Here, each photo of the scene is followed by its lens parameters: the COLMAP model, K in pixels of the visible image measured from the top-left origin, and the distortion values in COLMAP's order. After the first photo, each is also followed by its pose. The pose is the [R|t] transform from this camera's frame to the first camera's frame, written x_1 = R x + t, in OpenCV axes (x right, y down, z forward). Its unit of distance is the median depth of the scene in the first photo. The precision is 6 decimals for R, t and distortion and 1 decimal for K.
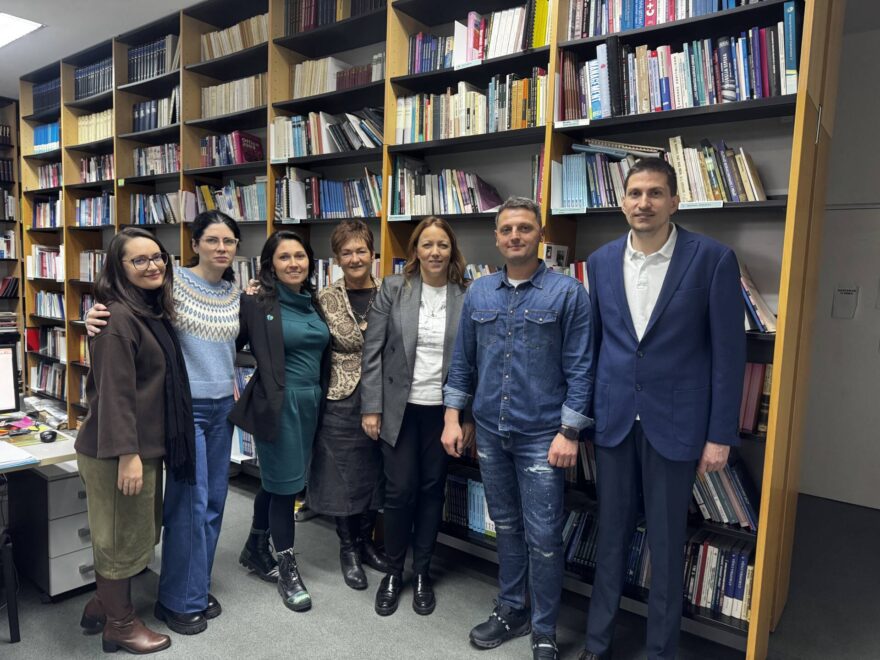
lens RADIAL K [[614.7, 0, 440.0], [0, 614.7, 330.0], [0, 0, 1]] dist [0.039010, -0.041759]
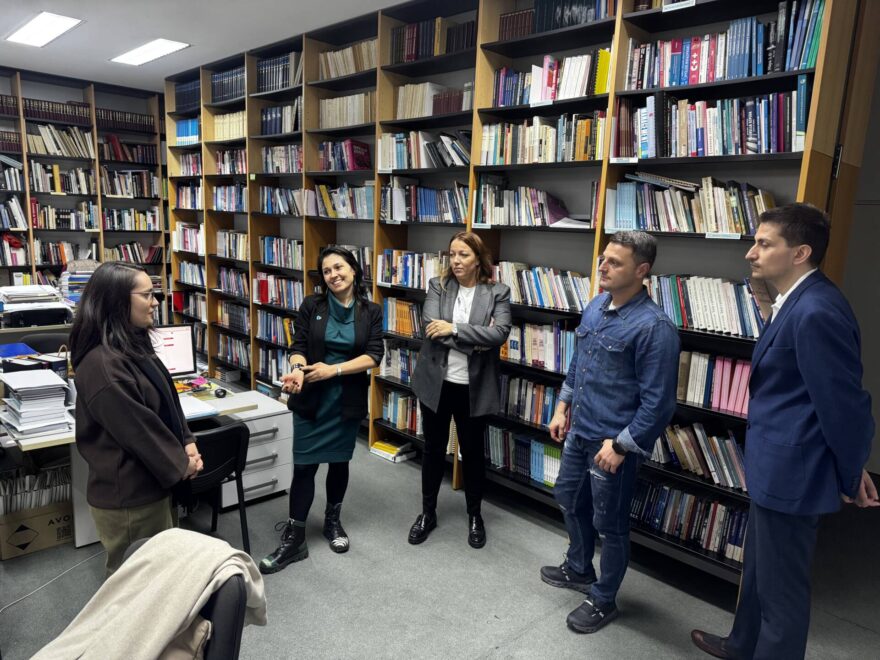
lens RADIAL K [[616.8, 0, 440.0], [0, 616.8, 330.0], [0, 0, 1]] dist [0.102585, -0.144606]
pose [[0.989845, 0.031832, -0.138542, 0.027386], [-0.020329, 0.996287, 0.083663, -0.073735], [0.140691, -0.079997, 0.986816, -0.229058]]
